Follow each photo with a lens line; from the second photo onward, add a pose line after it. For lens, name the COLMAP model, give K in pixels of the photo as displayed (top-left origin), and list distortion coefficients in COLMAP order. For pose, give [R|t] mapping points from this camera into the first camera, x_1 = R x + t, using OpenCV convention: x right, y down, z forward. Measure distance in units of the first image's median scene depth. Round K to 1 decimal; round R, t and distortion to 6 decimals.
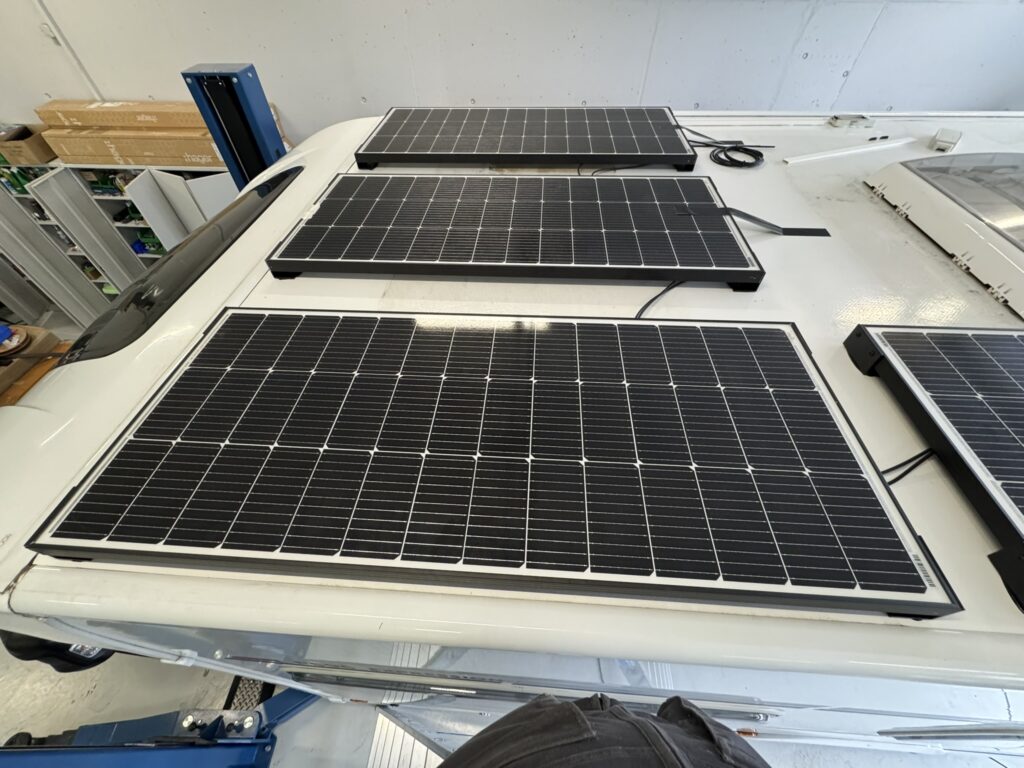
lens RADIAL K [[409.0, 0, 512.0], [0, 409.0, 384.0], [0, 0, 1]] dist [-0.002008, 0.000057]
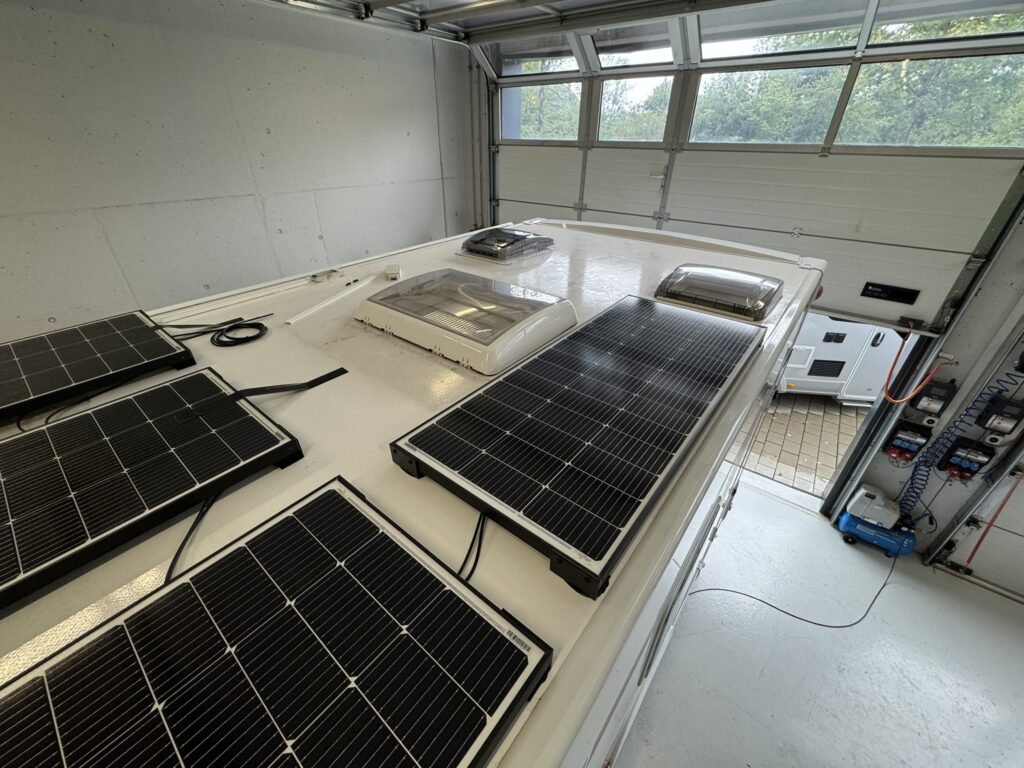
lens RADIAL K [[409.0, 0, 512.0], [0, 409.0, 384.0], [0, 0, 1]] dist [-0.002008, 0.000057]
pose [[0.571747, -0.420770, 0.704314, 0.216659], [0.612815, 0.789811, -0.025623, -0.028253], [-0.545493, 0.446264, 0.709426, -0.029874]]
